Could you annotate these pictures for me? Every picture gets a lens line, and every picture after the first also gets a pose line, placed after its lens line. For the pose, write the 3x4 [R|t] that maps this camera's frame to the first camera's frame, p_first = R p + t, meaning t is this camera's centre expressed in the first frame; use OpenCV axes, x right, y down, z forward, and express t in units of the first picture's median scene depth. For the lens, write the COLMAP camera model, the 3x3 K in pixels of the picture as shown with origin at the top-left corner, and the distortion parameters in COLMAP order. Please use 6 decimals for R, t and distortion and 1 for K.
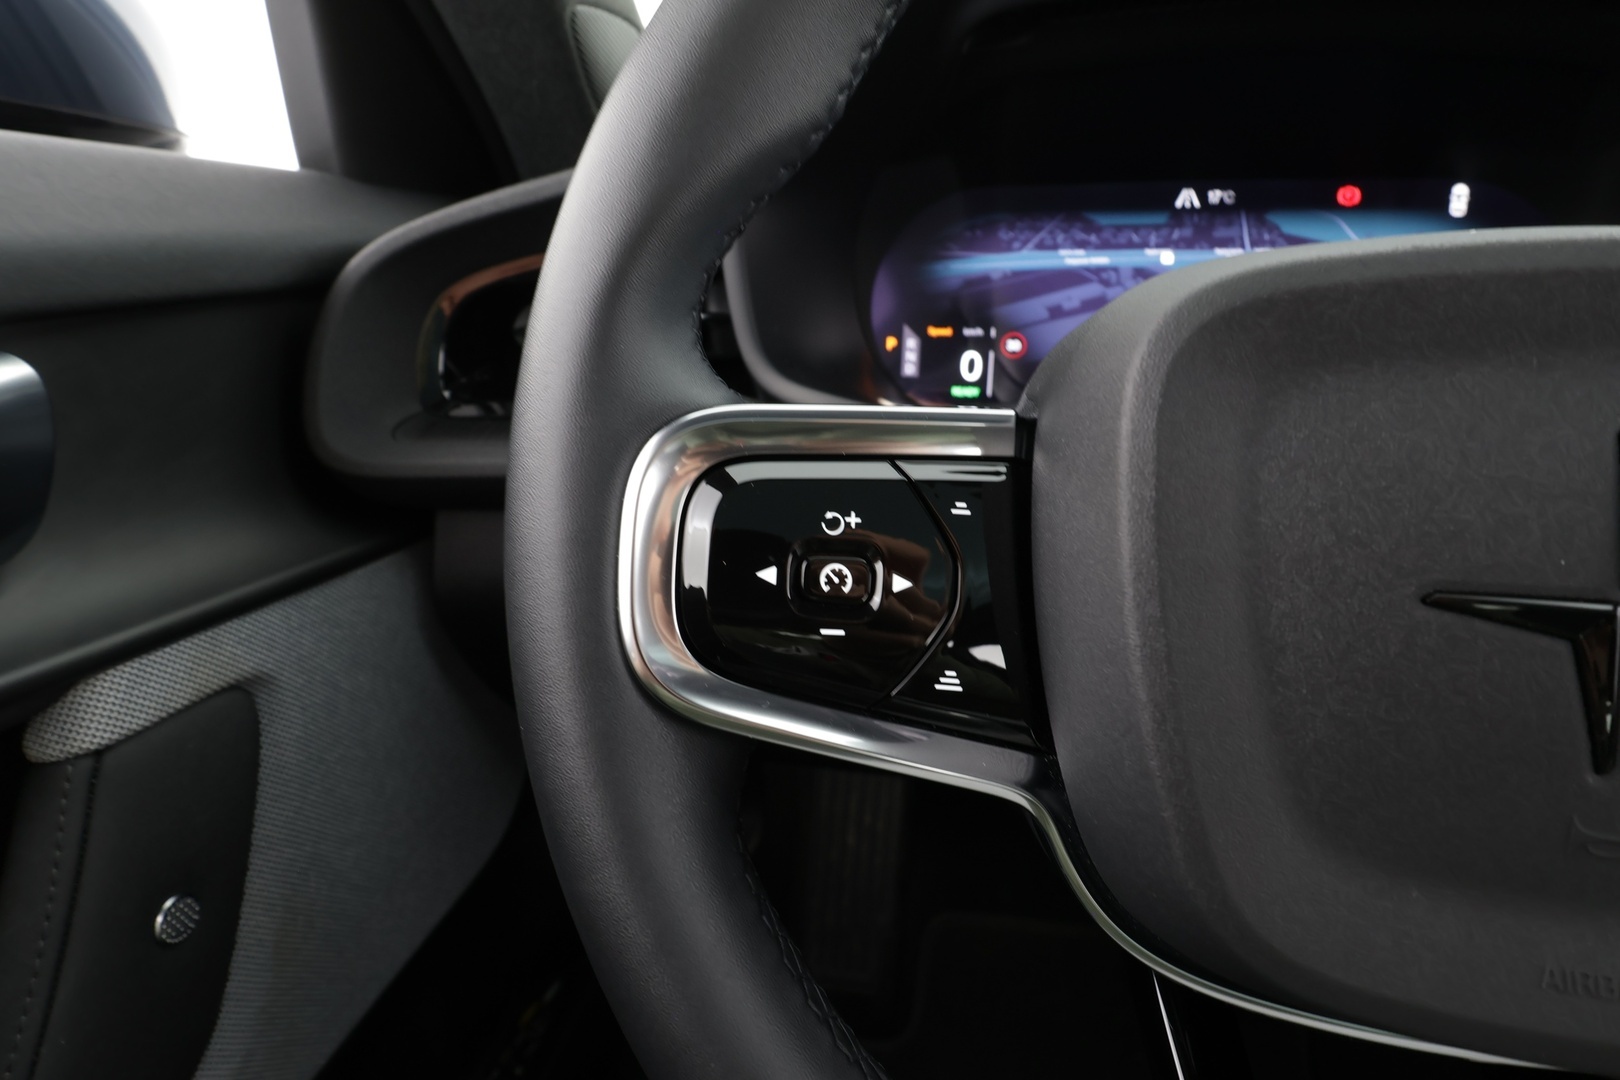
lens RADIAL K [[800.9, 0, 810.0], [0, 800.9, 540.0], [0, 0, 1]] dist [-0.006179, -0.000657]
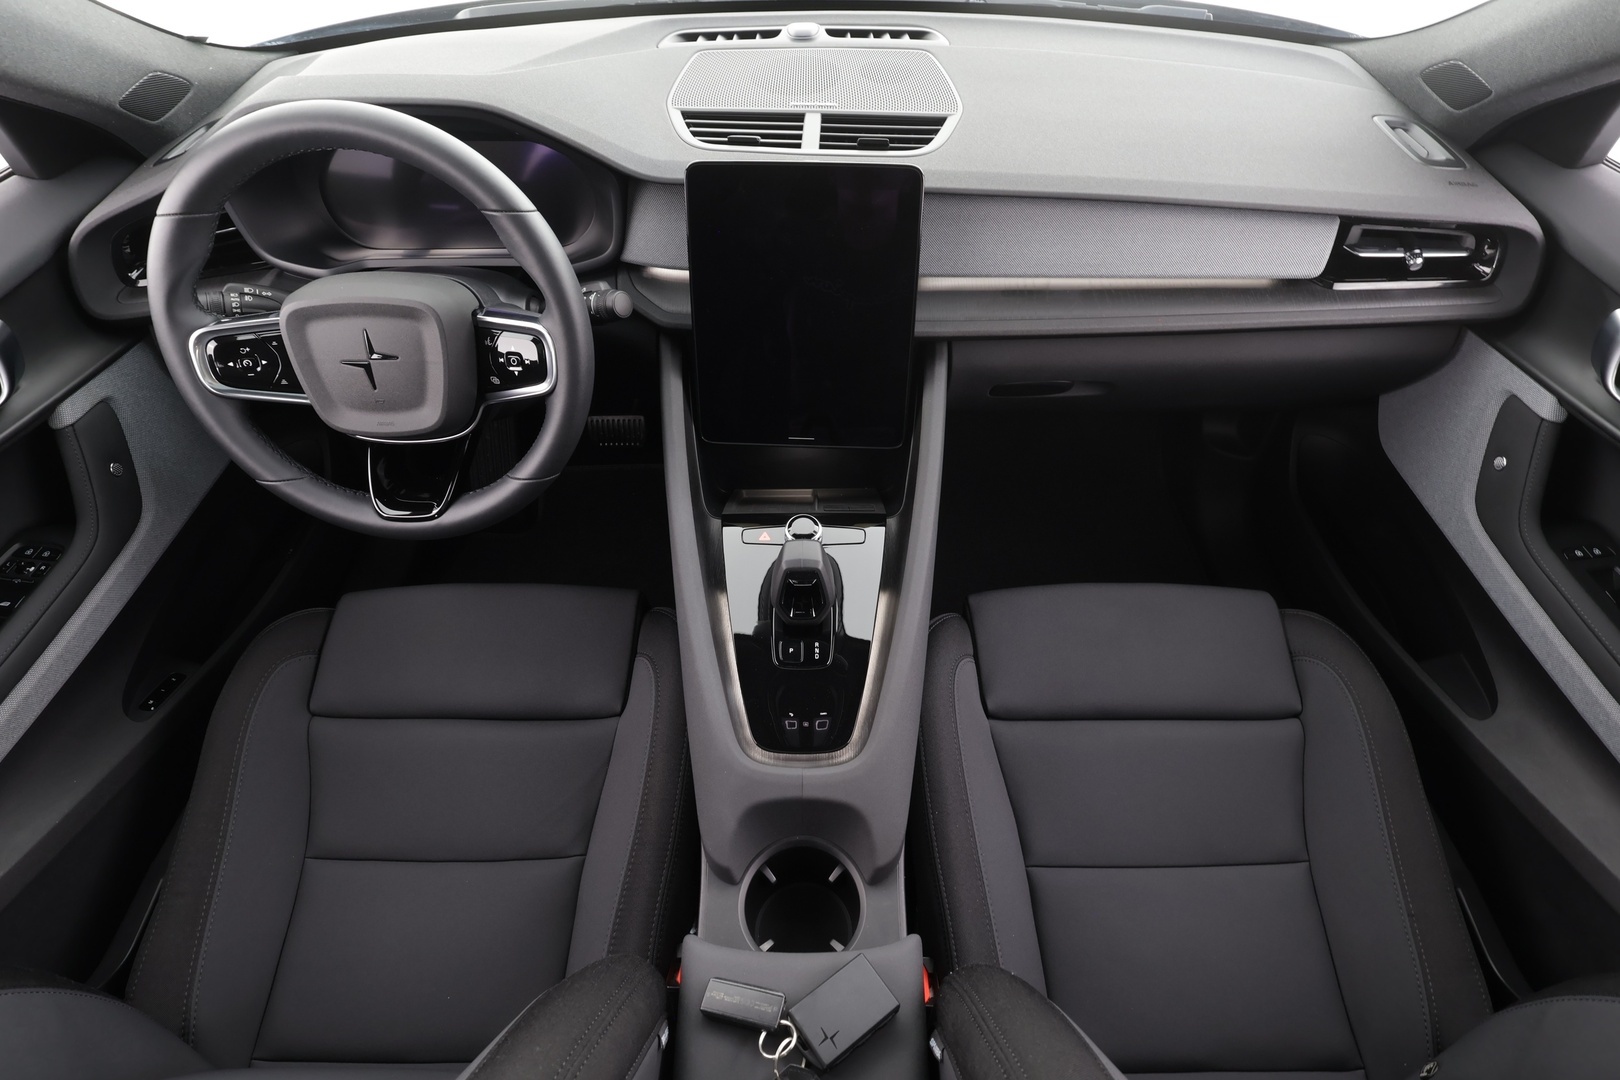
lens RADIAL K [[800.9, 0, 810.0], [0, 800.9, 540.0], [0, 0, 1]] dist [-0.006179, -0.000657]
pose [[0.979680, -0.144918, 0.138658, 2.326320], [0.068051, 0.890492, 0.449880, -0.855363], [-0.188670, -0.431303, 0.882259, -3.931077]]
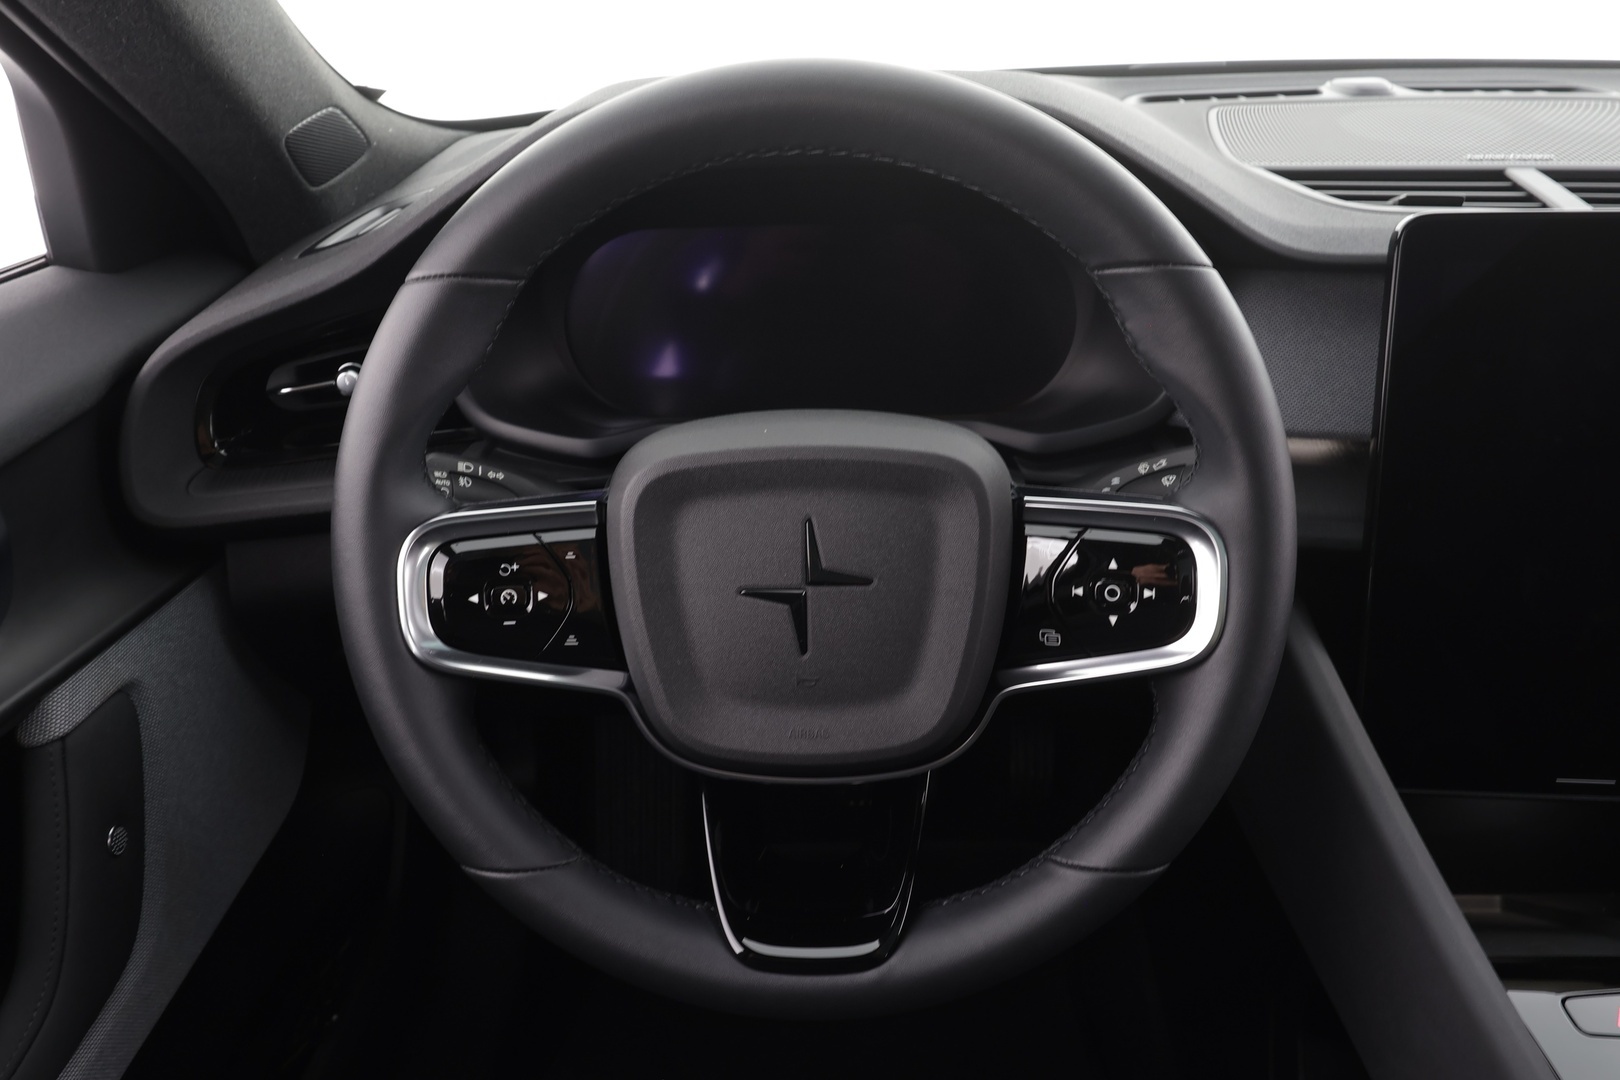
lens RADIAL K [[1189.9, 0, 810.0], [0, 1189.9, 540.0], [0, 0, 1]] dist [-0.005014, -0.001598]
pose [[0.984694, -0.092864, 0.147491, 0.342669], [0.076267, 0.990496, 0.114460, -0.371349], [-0.156719, -0.101459, 0.982418, -2.012967]]
